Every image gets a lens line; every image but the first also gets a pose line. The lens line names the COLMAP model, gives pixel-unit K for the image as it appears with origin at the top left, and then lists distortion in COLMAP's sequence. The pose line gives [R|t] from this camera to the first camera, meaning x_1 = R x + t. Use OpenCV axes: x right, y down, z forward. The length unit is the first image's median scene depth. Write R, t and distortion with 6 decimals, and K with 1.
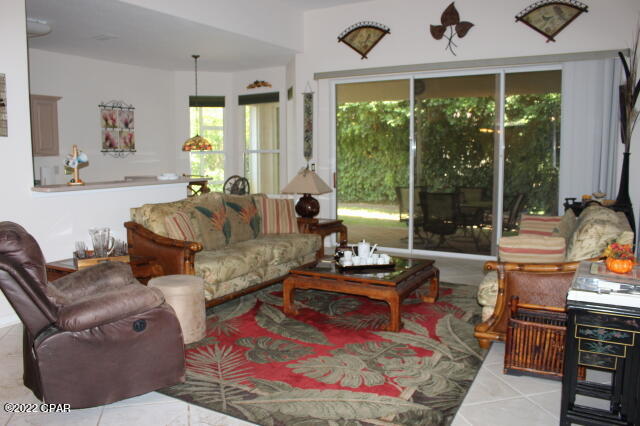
lens RADIAL K [[524.8, 0, 320.0], [0, 524.8, 213.0], [0, 0, 1]] dist [-0.155546, 0.123976]
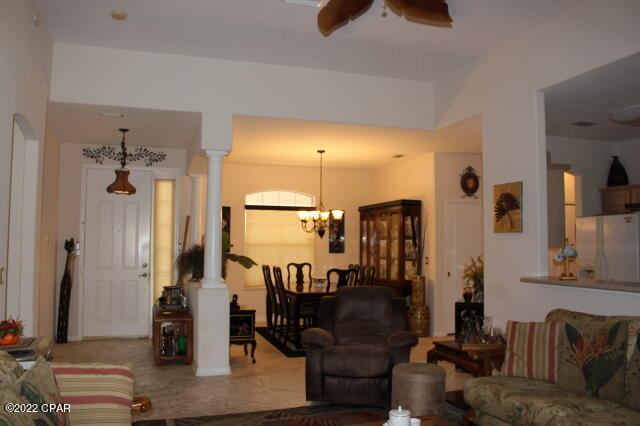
lens RADIAL K [[524.8, 0, 320.0], [0, 524.8, 213.0], [0, 0, 1]] dist [-0.155546, 0.123976]
pose [[-0.649886, -0.042903, -0.758820, 0.750976], [-0.085132, 0.996232, 0.016585, -0.209408], [0.755249, 0.075378, -0.651089, 1.692045]]
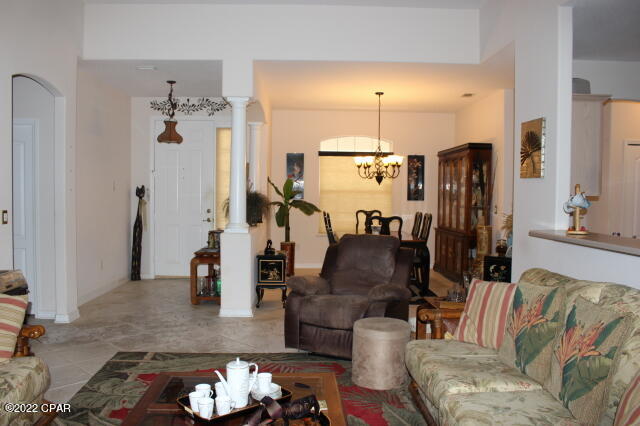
lens RADIAL K [[524.8, 0, 320.0], [0, 524.8, 213.0], [0, 0, 1]] dist [-0.155546, 0.123976]
pose [[-0.842212, 0.020430, -0.538760, 0.389086], [-0.063423, 0.988589, 0.136633, -0.229130], [0.535403, 0.149243, -0.831306, 1.932380]]
